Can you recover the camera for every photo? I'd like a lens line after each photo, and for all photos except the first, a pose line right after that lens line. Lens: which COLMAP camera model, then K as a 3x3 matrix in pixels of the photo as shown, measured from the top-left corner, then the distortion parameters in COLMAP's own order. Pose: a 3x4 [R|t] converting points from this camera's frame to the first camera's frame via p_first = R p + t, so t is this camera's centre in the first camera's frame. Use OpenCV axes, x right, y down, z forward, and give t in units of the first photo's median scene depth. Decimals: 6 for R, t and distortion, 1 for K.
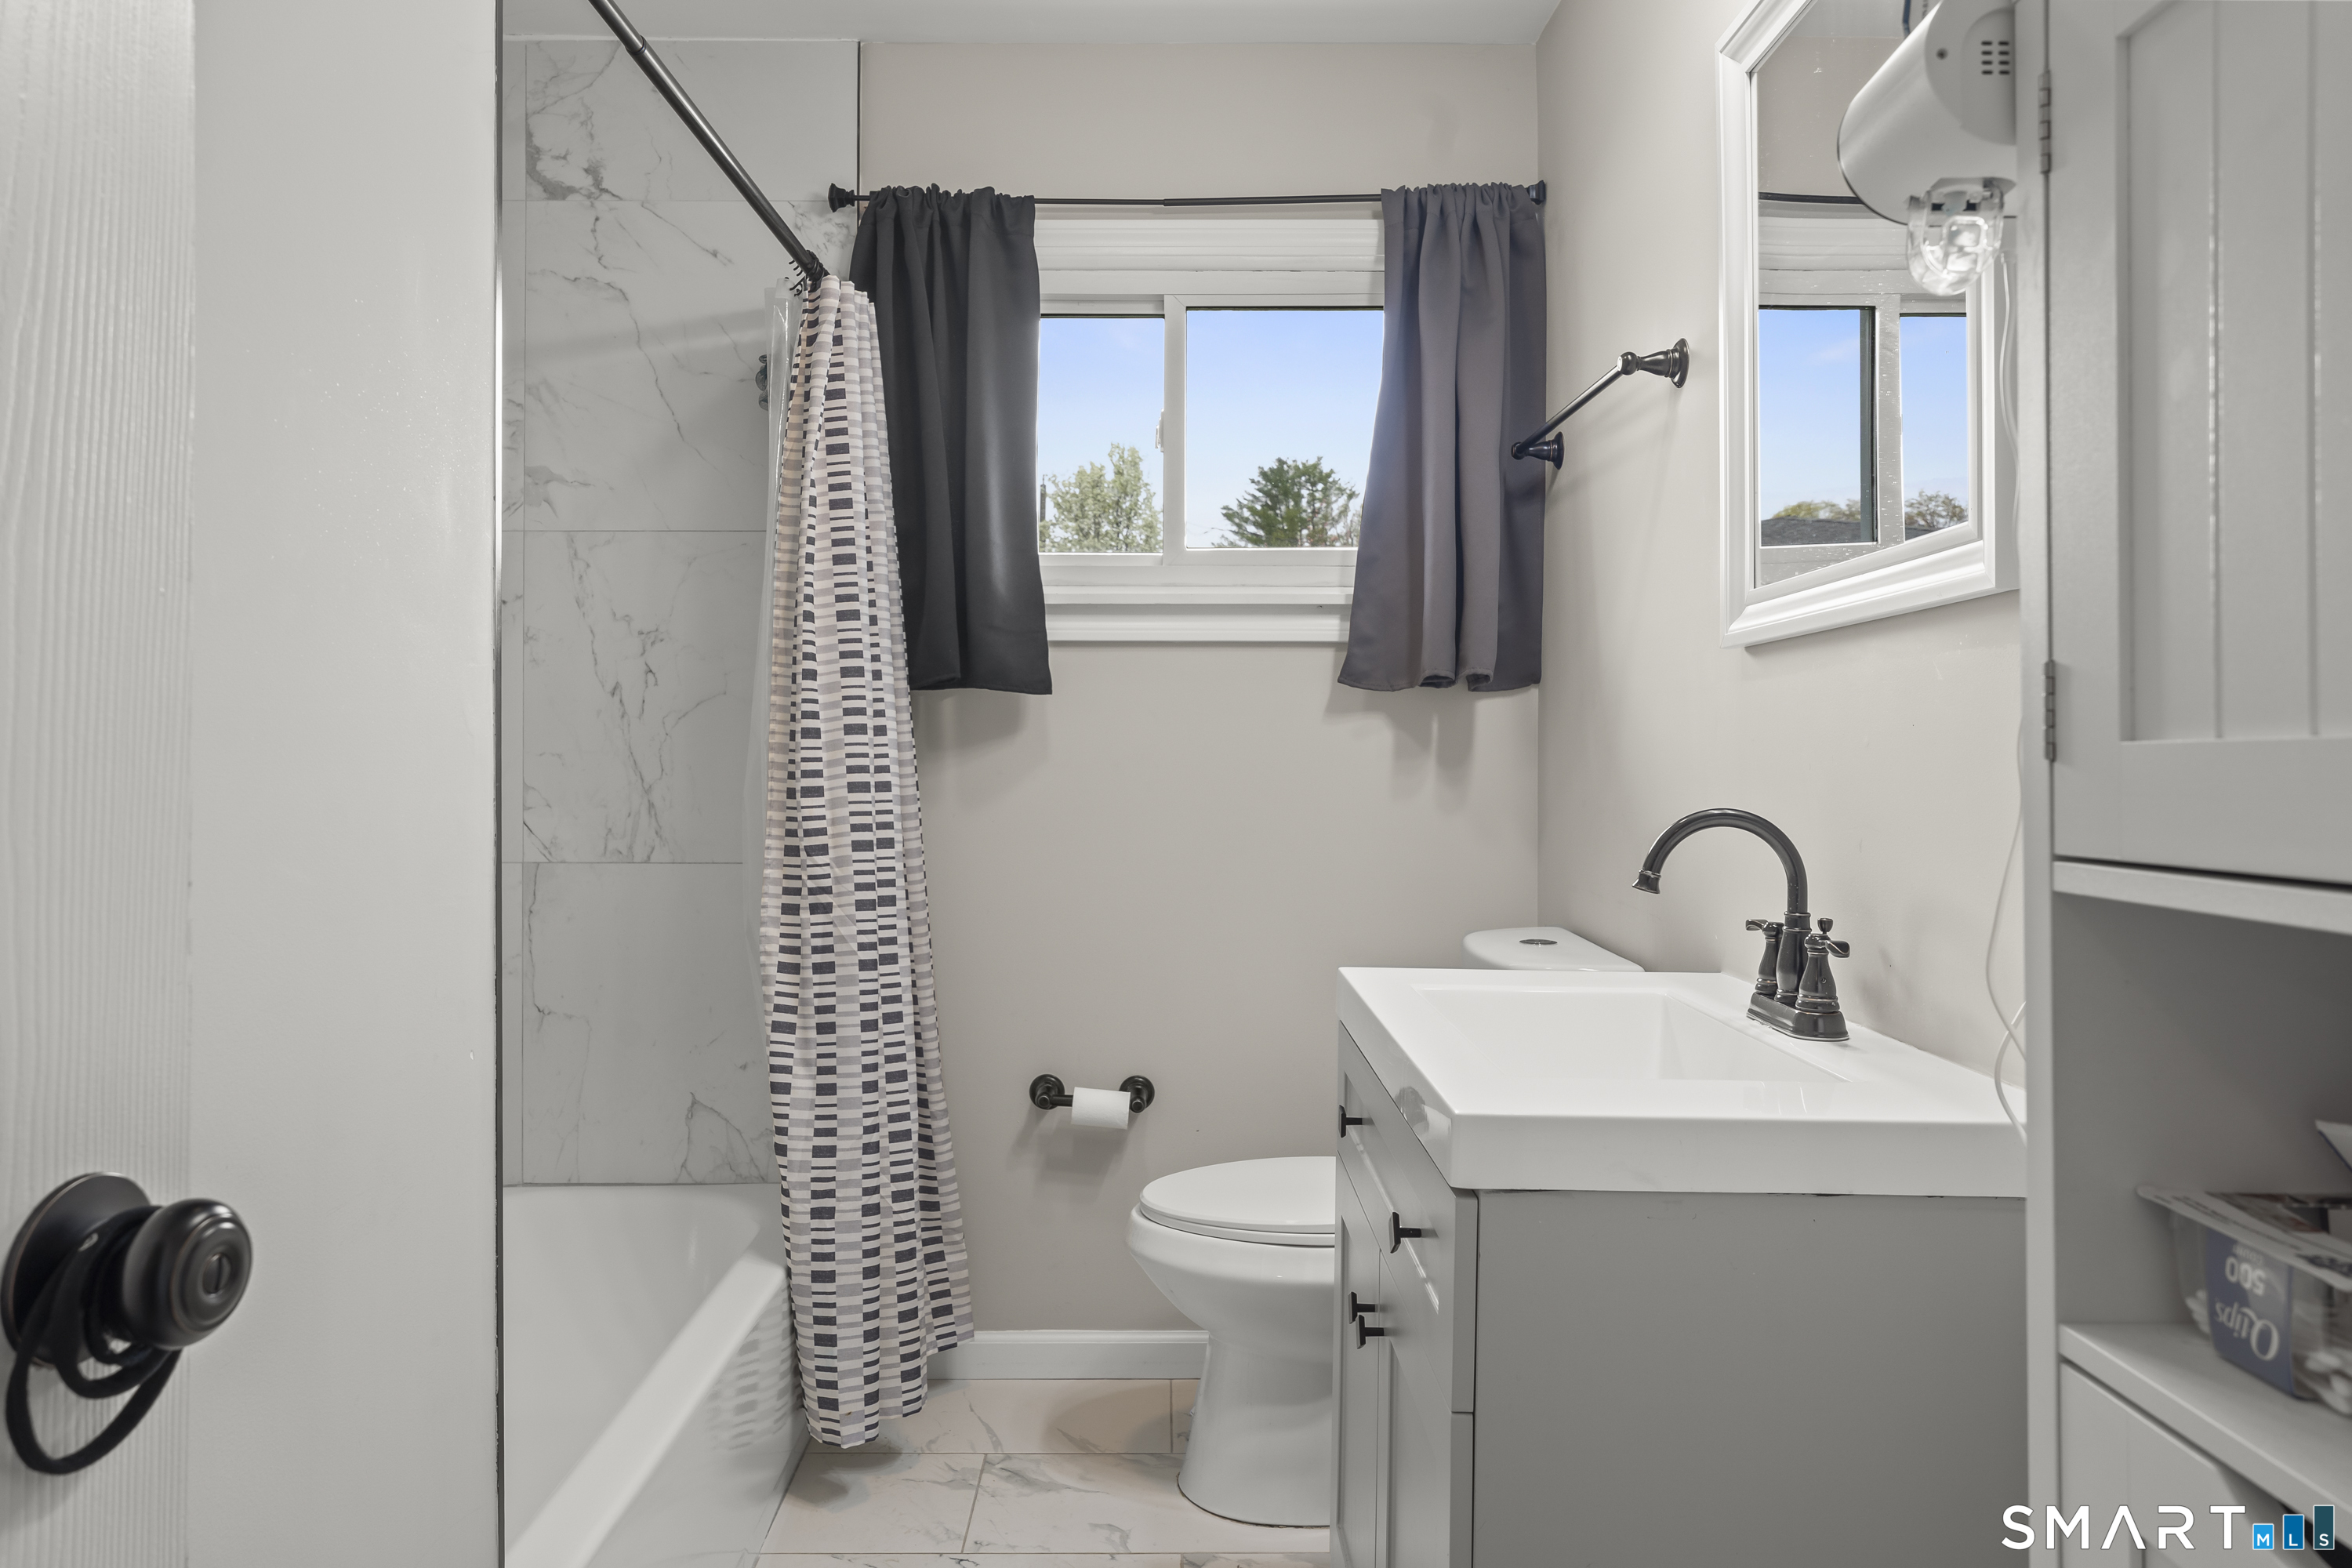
lens RADIAL K [[1440.4, 0, 1179.4], [0, 1440.4, 784.1], [0, 0, 1]] dist [0.007009, 0.001733]
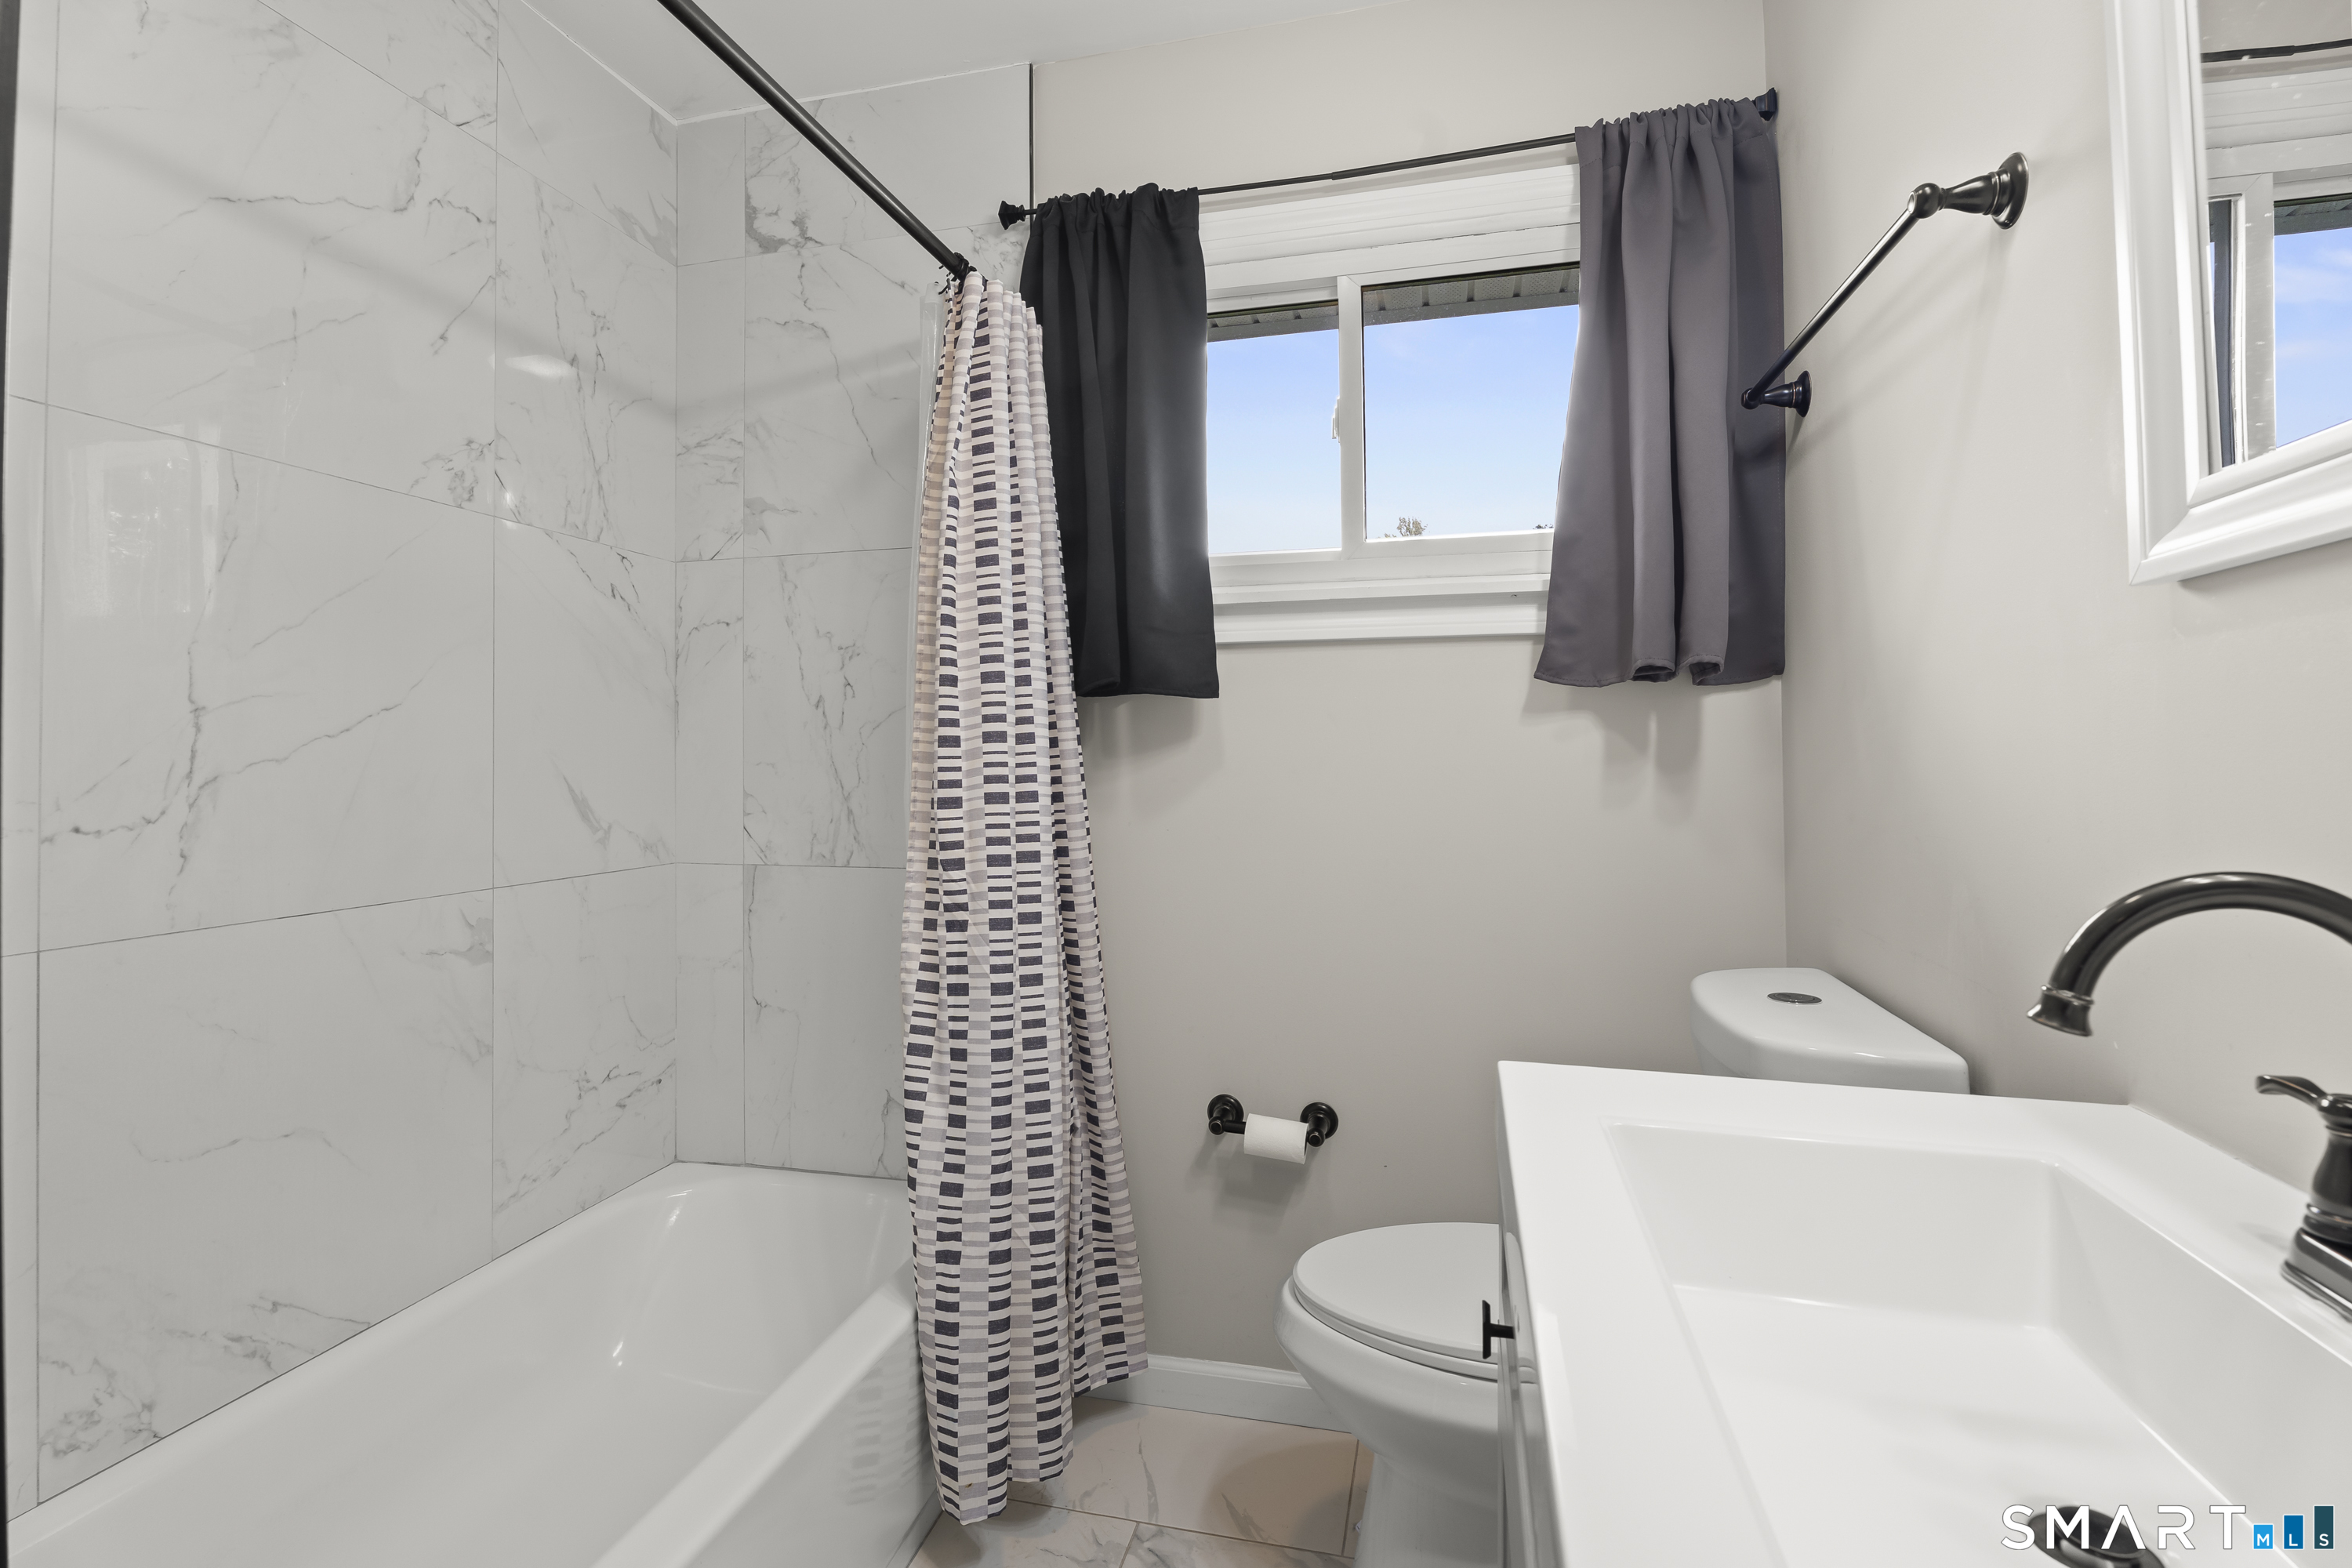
lens RADIAL K [[1102.4, 0, 1171.8], [0, 1102.4, 738.2], [0, 0, 1]] dist [-0.009643, 0.000700]
pose [[0.968888, -0.011090, -0.247253, 0.065846], [0.001677, 0.999267, -0.038249, -0.008853], [0.247495, 0.036644, 0.968196, 0.311180]]
